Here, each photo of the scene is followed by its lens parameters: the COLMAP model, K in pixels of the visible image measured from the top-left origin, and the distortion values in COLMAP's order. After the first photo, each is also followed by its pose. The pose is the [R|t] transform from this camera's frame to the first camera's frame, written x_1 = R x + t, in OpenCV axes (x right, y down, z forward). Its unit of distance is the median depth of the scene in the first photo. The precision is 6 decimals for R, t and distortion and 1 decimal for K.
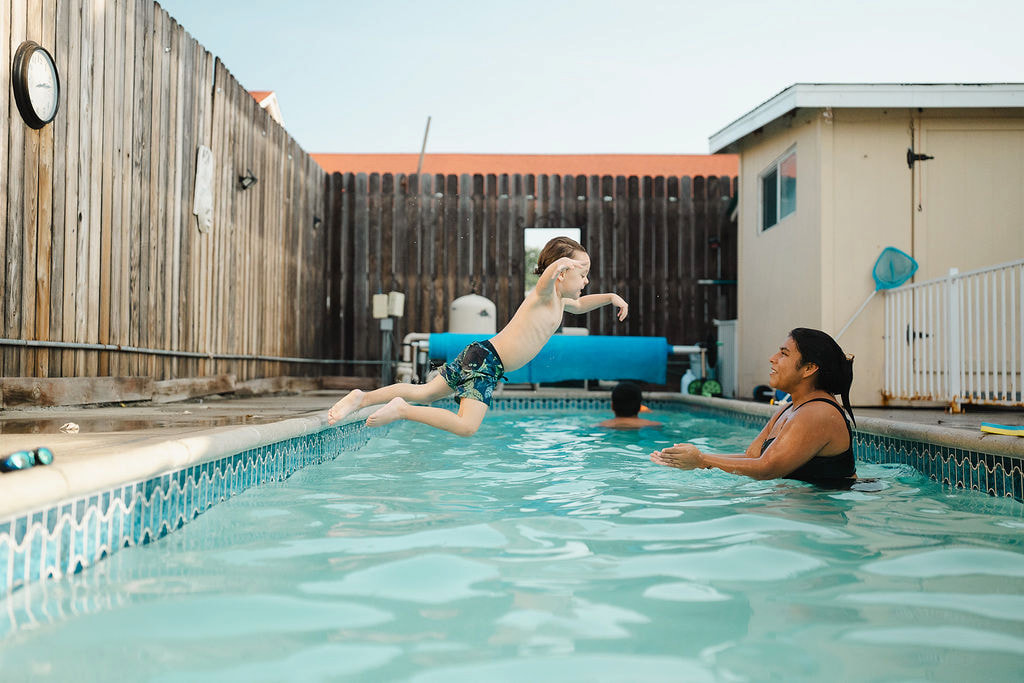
lens RADIAL K [[1040.5, 0, 517.9], [0, 1040.5, 343.2], [0, 0, 1]] dist [0.033043, 0.000000]
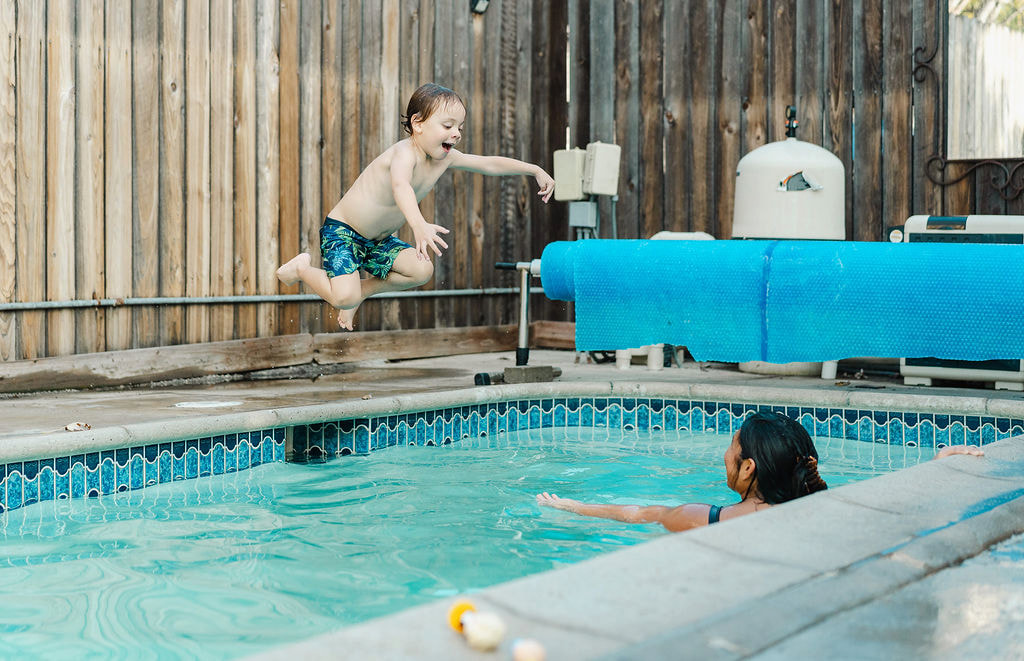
lens RADIAL K [[1641.1, 0, 510.4], [0, 1641.1, 327.6], [0, 0, 1]] dist [-0.097151, 0.000000]
pose [[0.812202, 0.018301, -0.583089, 0.282096], [0.022492, 0.997782, 0.062646, -0.015454], [0.582942, -0.063996, 0.809990, 0.437572]]
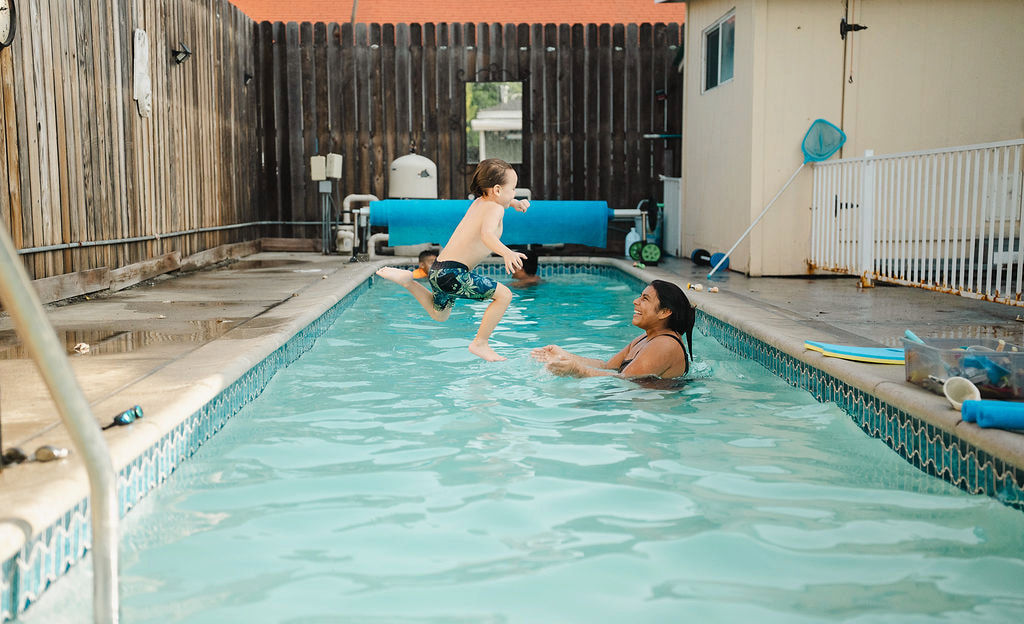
lens RADIAL K [[1179.4, 0, 498.0], [0, 1179.4, 314.2], [0, 0, 1]] dist [0.140580, 0.000000]
pose [[0.999588, -0.015016, 0.024466, 0.008000], [0.011686, 0.991316, 0.130979, -0.046742], [-0.026221, -0.130639, 0.991083, -0.135821]]
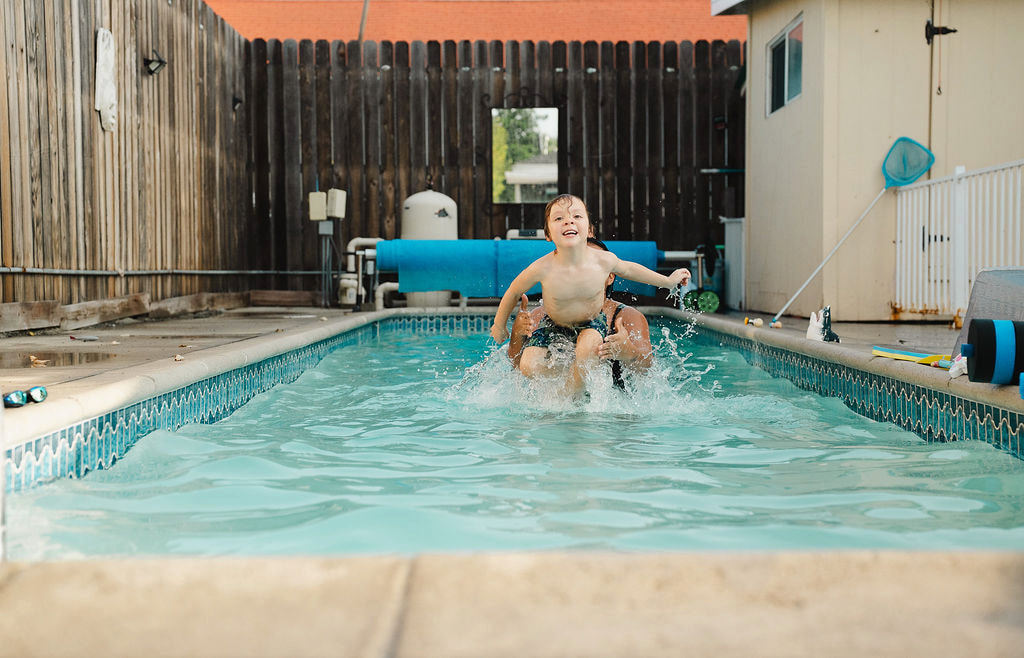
lens RADIAL K [[1391.1, 0, 533.6], [0, 1391.1, 326.5], [0, 0, 1]] dist [0.171892, 0.000000]
pose [[0.999723, -0.013513, 0.019282, 0.019076], [0.012167, 0.997590, 0.068311, -0.014757], [-0.020159, -0.068058, 0.997478, -0.135705]]
